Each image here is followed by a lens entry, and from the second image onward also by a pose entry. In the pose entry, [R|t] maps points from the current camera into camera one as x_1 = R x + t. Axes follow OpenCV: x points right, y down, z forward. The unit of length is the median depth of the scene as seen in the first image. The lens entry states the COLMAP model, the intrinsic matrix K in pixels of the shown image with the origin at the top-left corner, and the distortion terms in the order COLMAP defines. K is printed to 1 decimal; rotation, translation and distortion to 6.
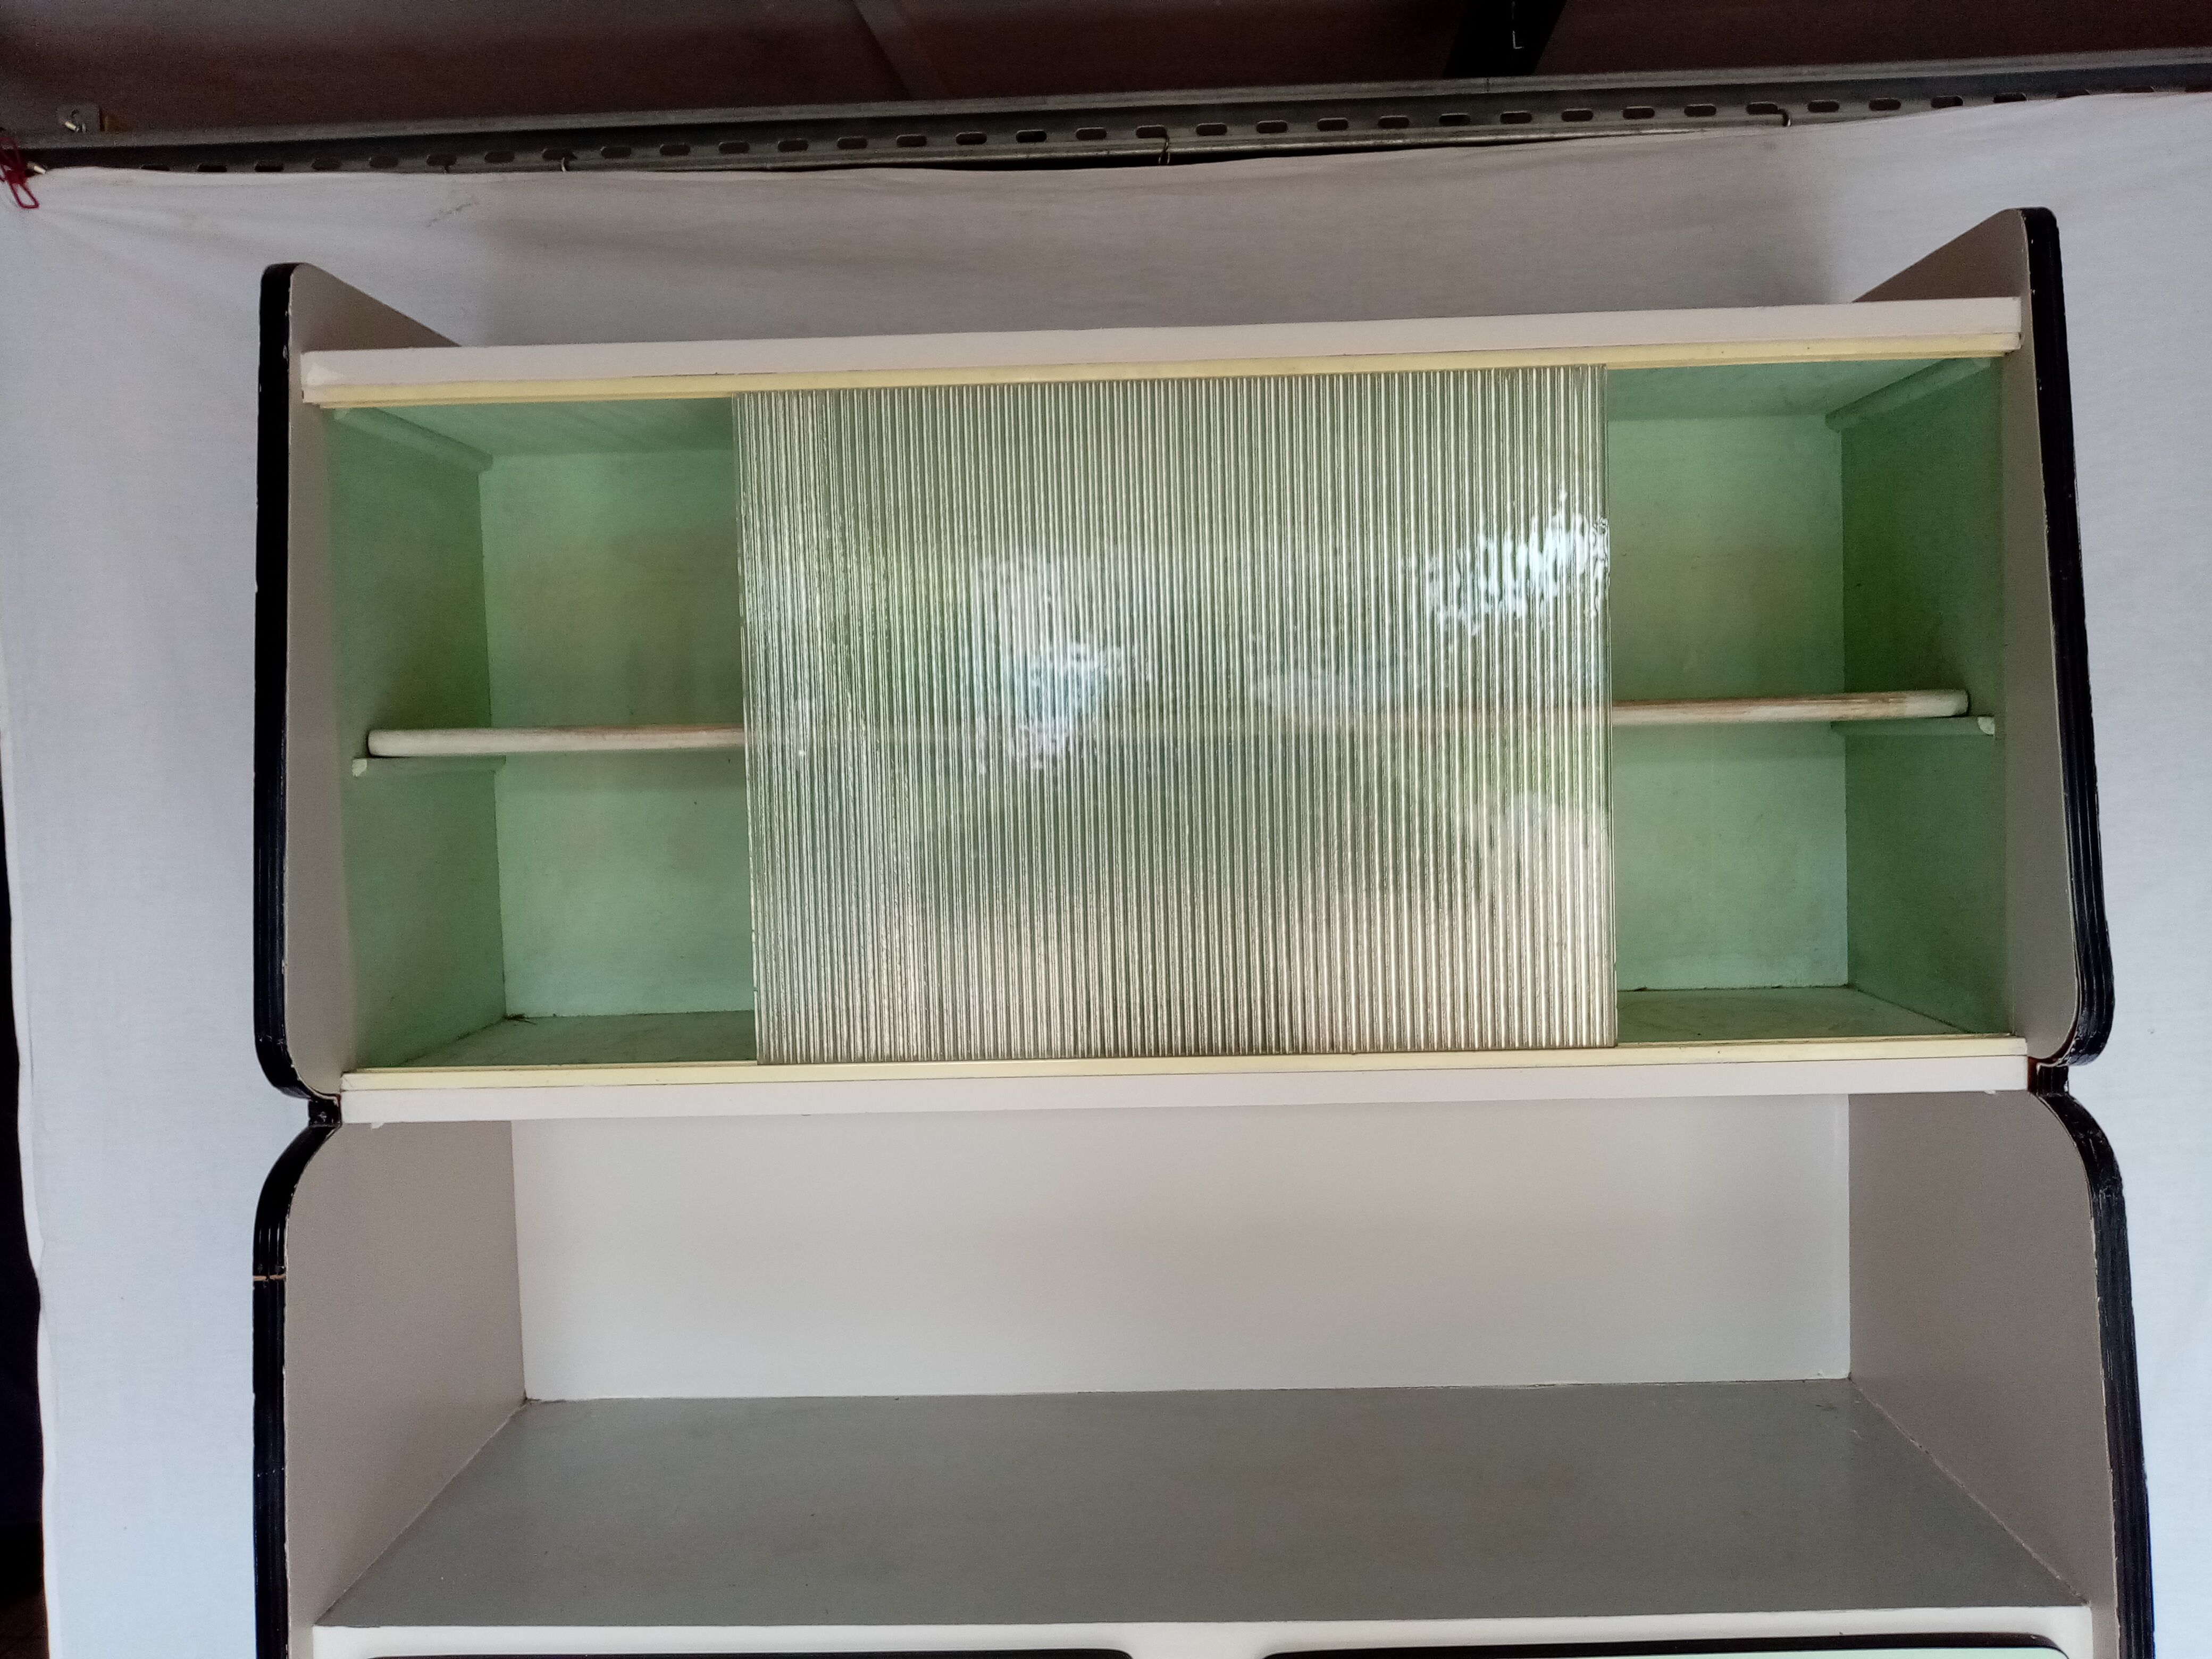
lens RADIAL K [[1782.9, 0, 1123.5], [0, 1782.9, 810.6], [0, 0, 1]] dist [-0.001606, -0.002621]
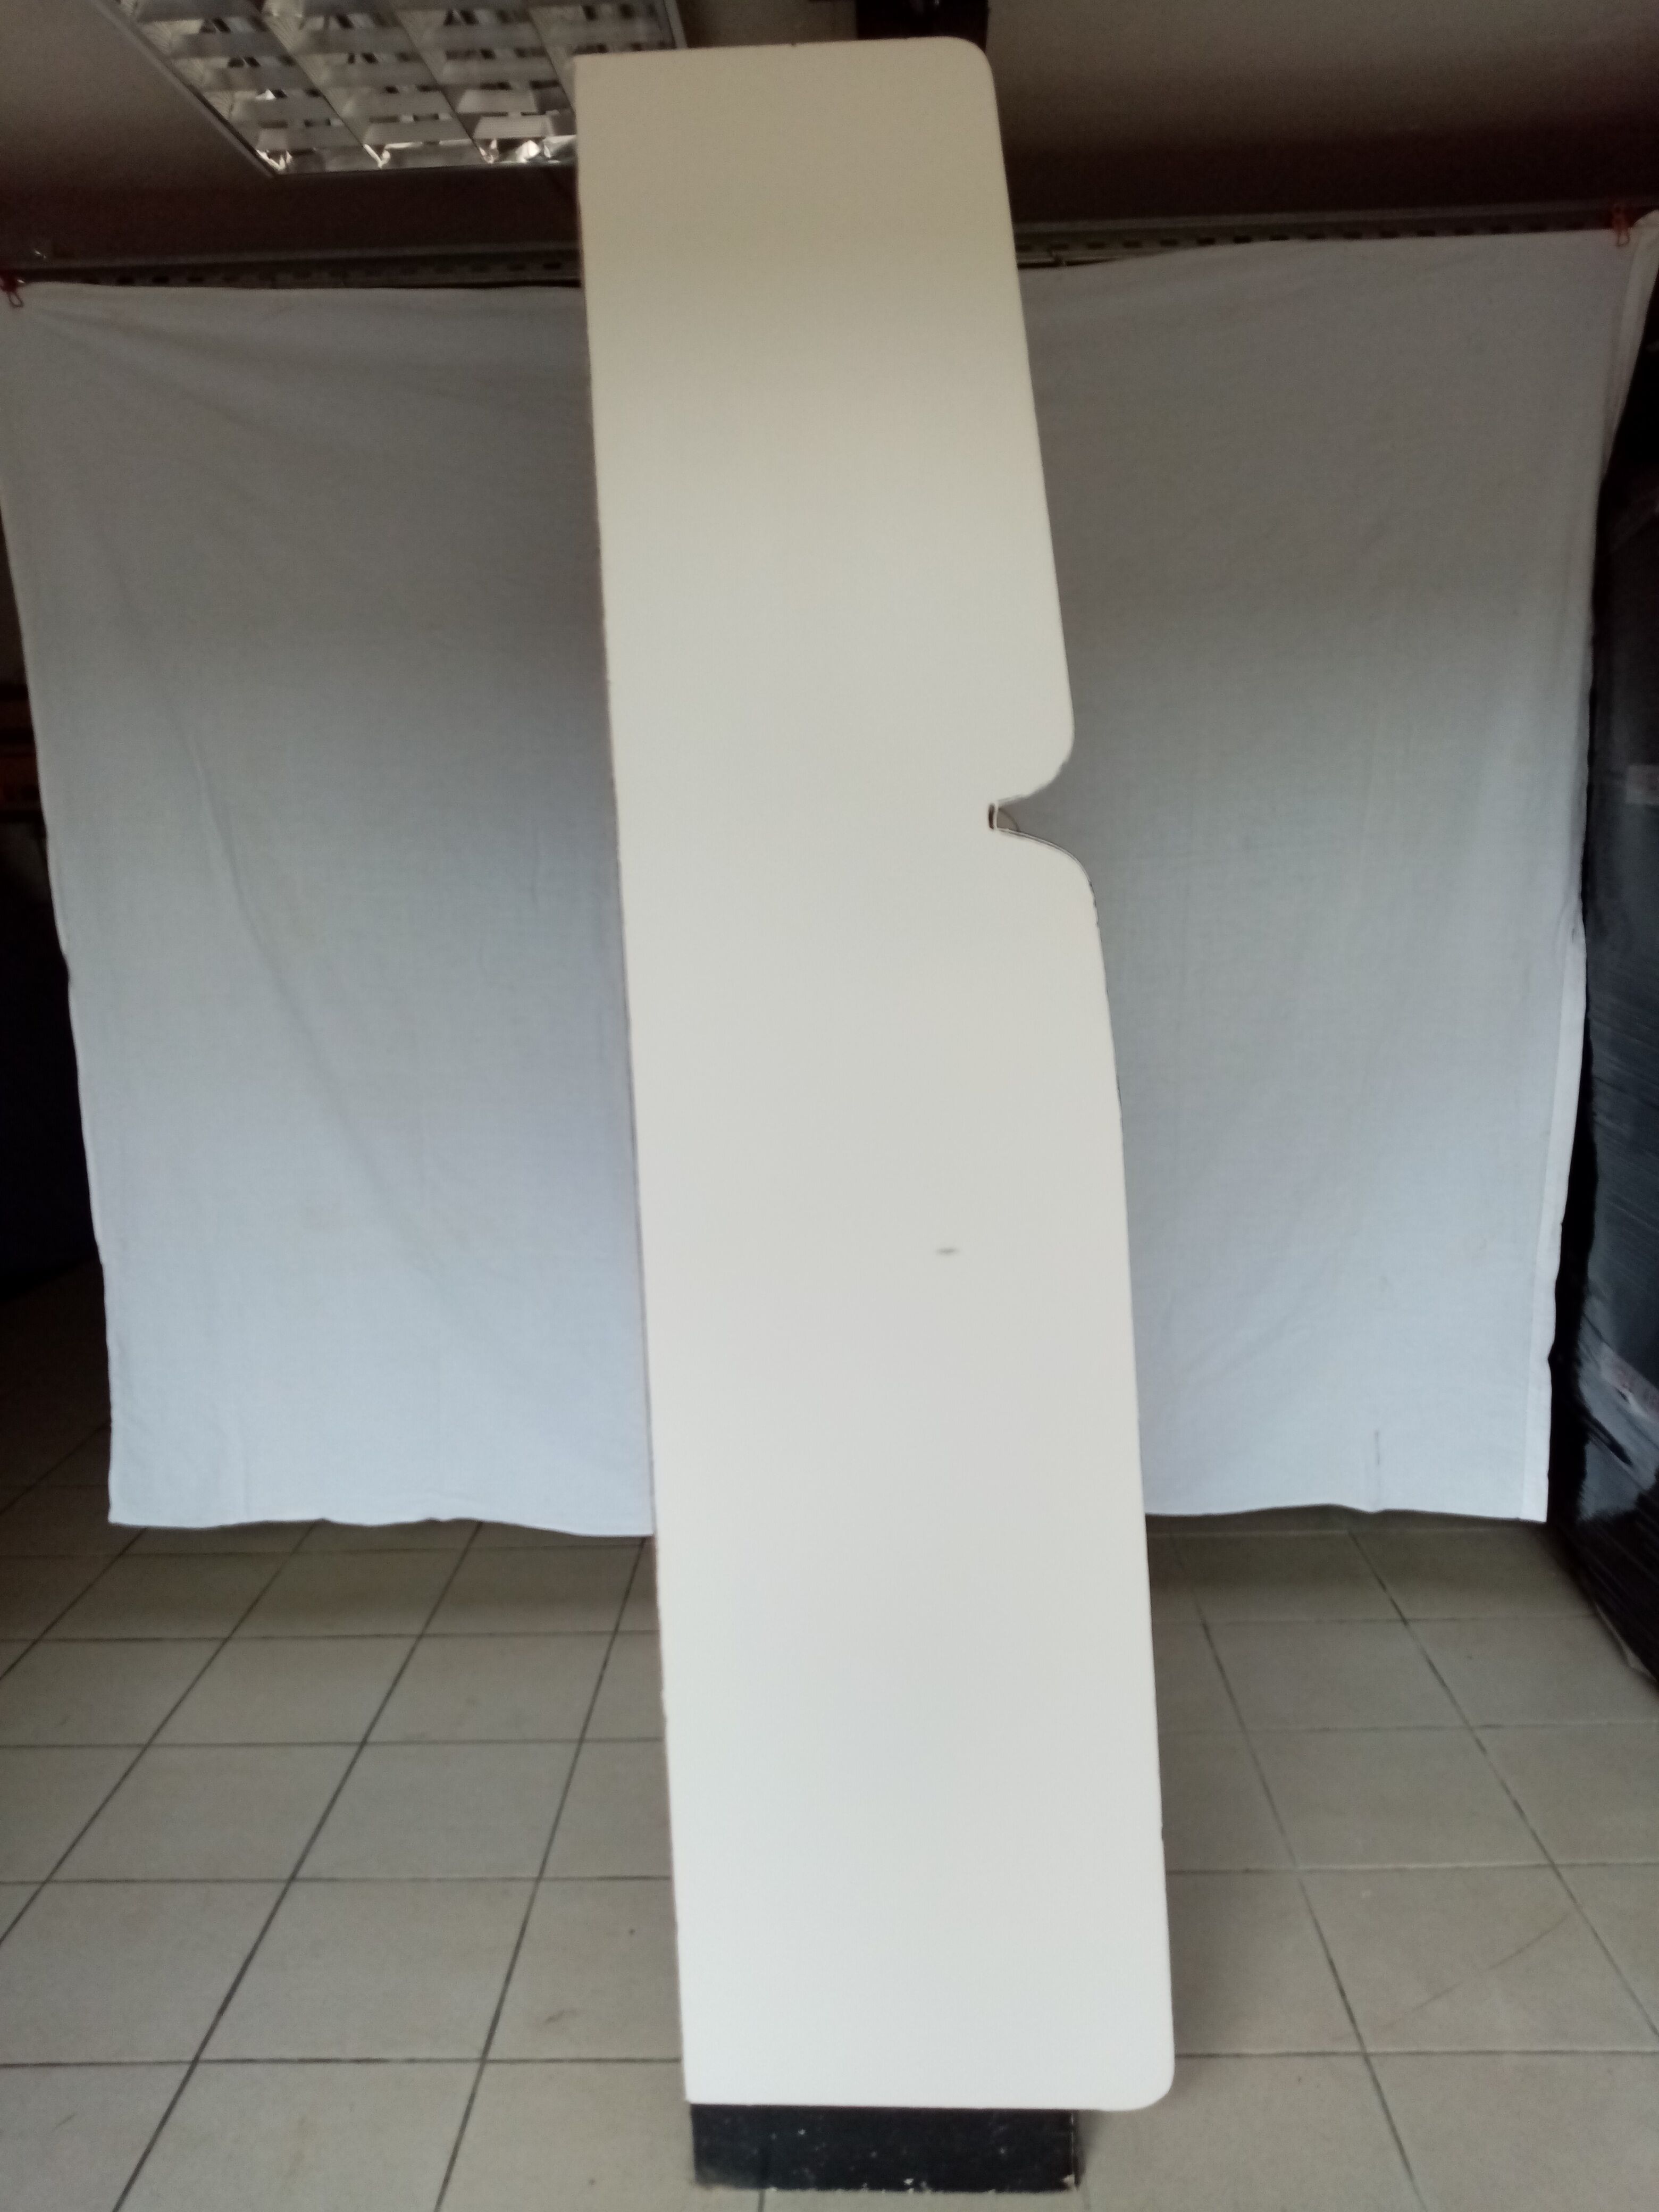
lens RADIAL K [[1704.8, 0, 835.0], [0, 1704.8, 1123.0], [0, 0, 1]] dist [0.006235, -0.017991]
pose [[0.999842, -0.006423, 0.016596, 0.133330], [0.003621, 0.986513, 0.163643, 0.180188], [-0.017423, -0.163557, 0.986380, -0.824846]]
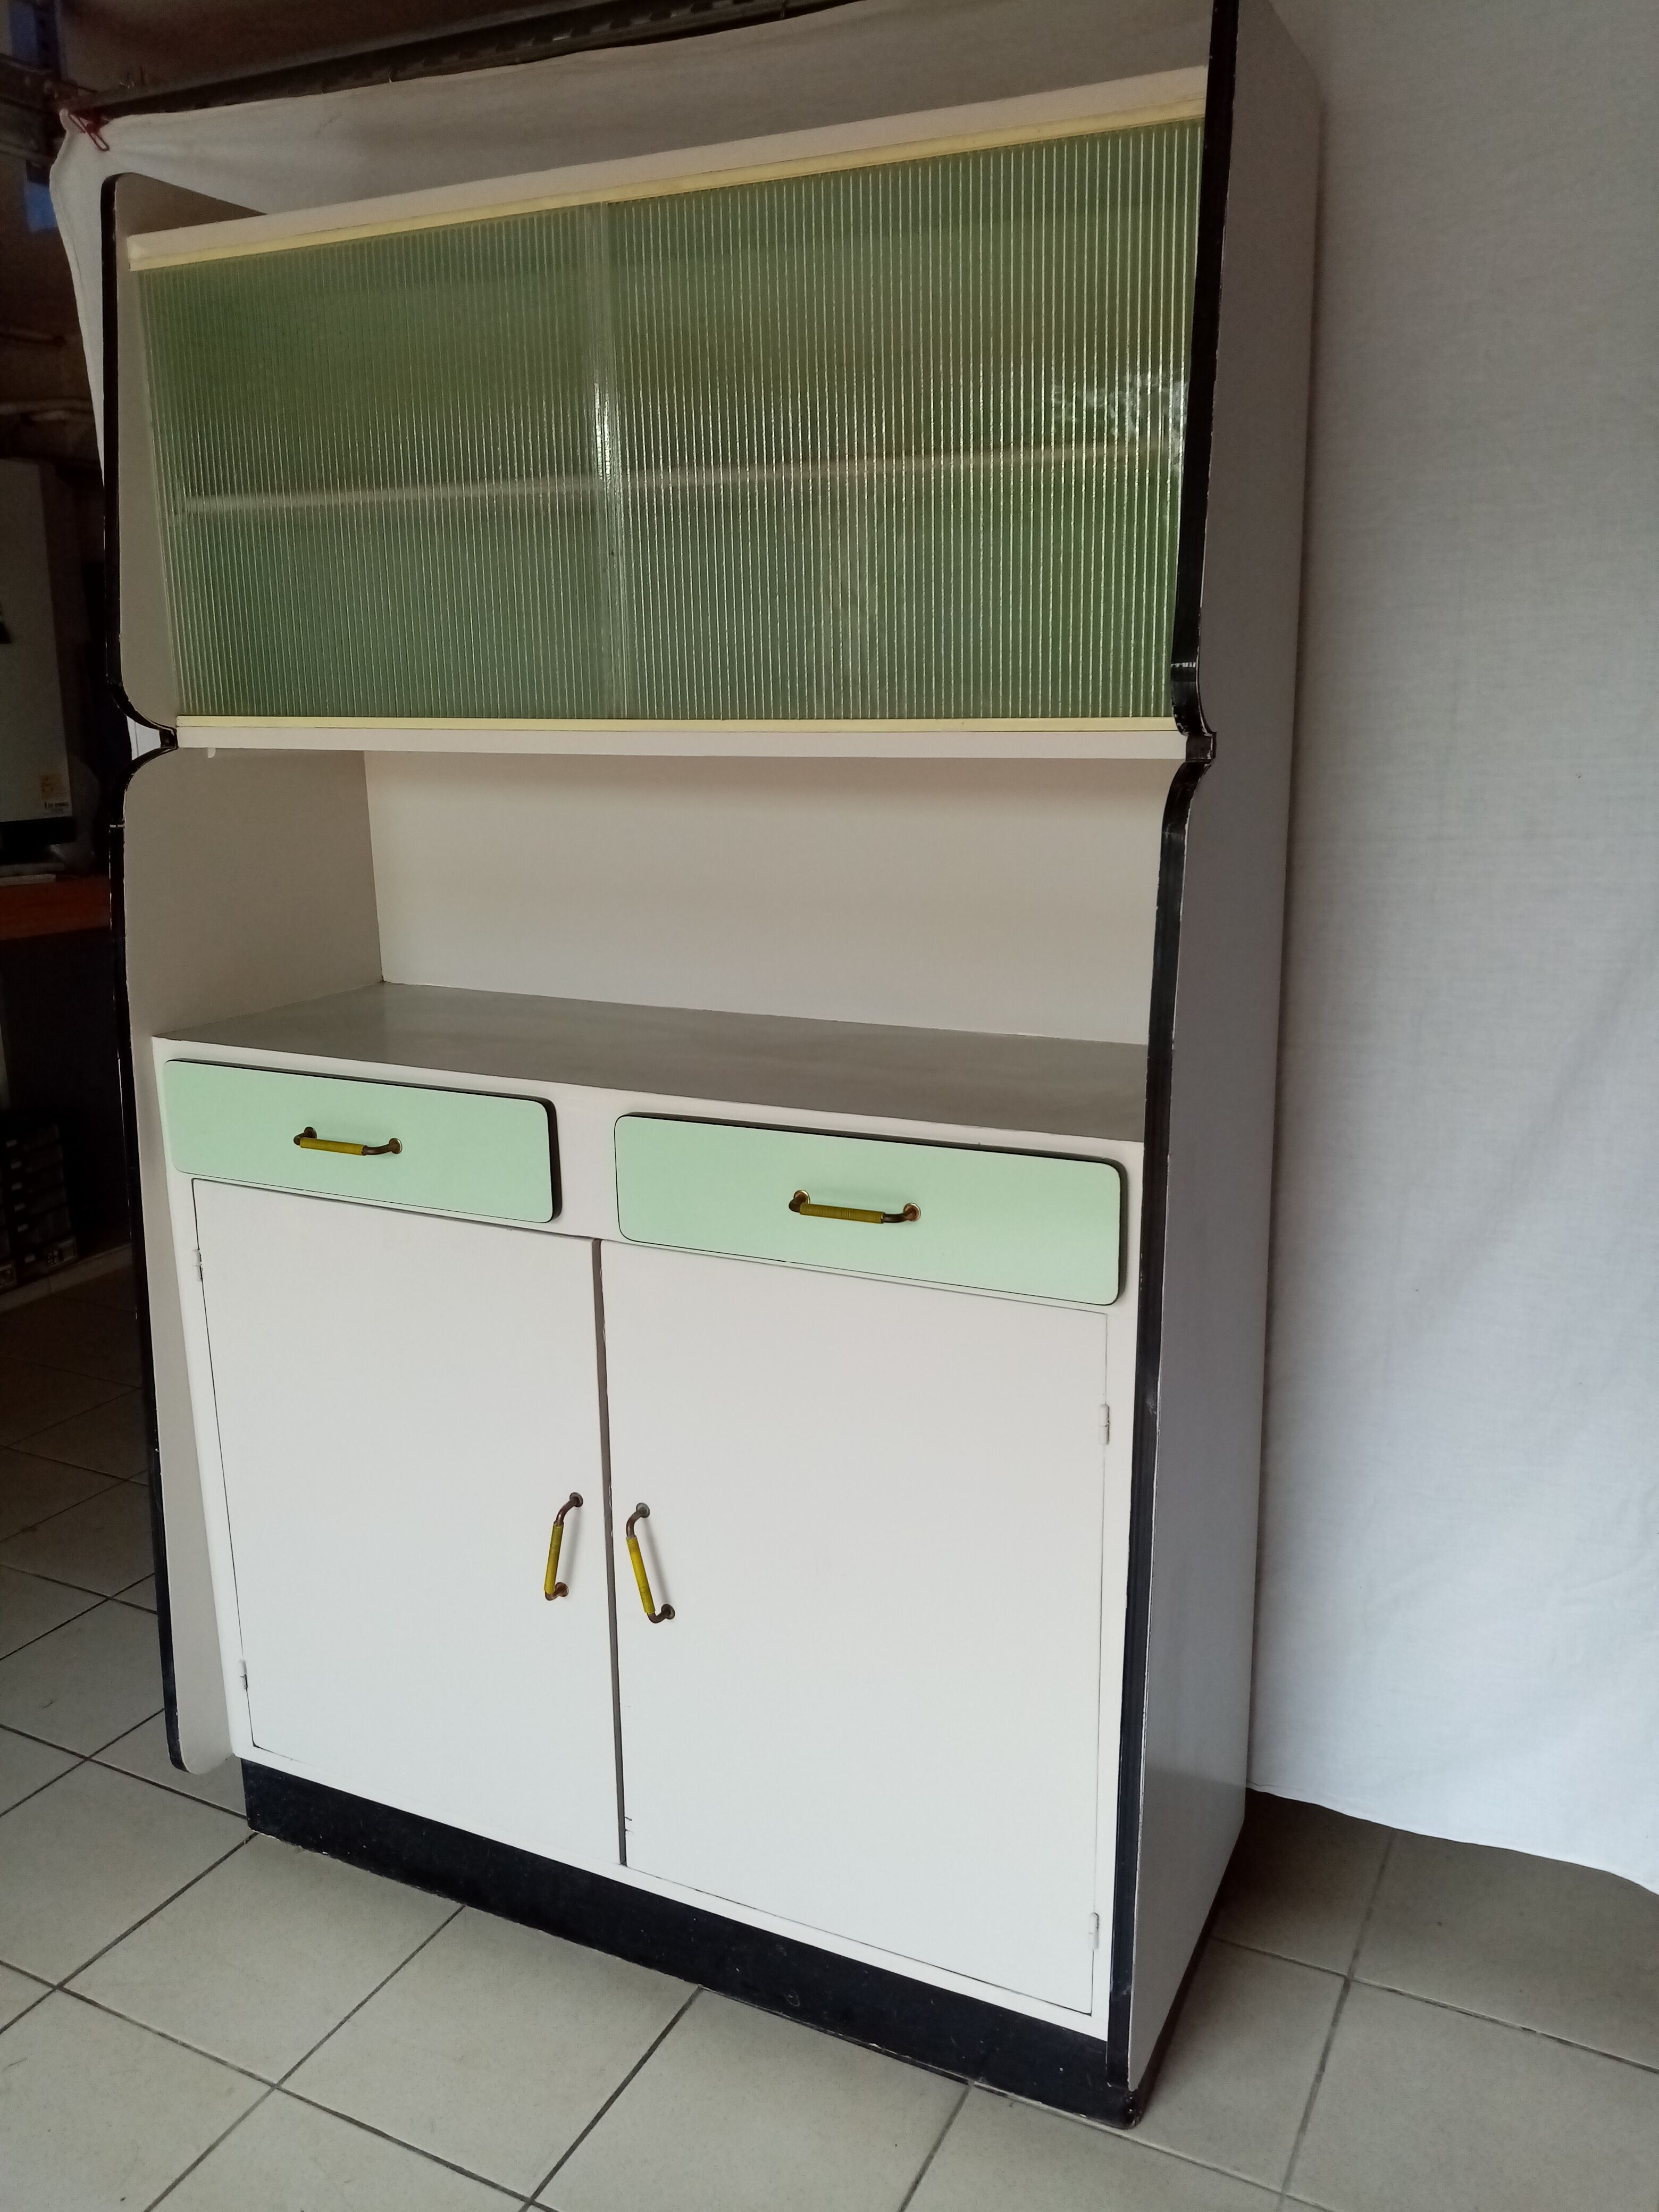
lens RADIAL K [[1782.9, 0, 819.3], [0, 1782.9, 1120.1], [0, 0, 1]] dist [-0.001606, -0.002621]
pose [[0.909212, 0.117036, -0.399545, 0.707240], [-0.032409, 0.976659, 0.212337, 0.129861], [0.415070, -0.180110, 0.891783, -0.241186]]
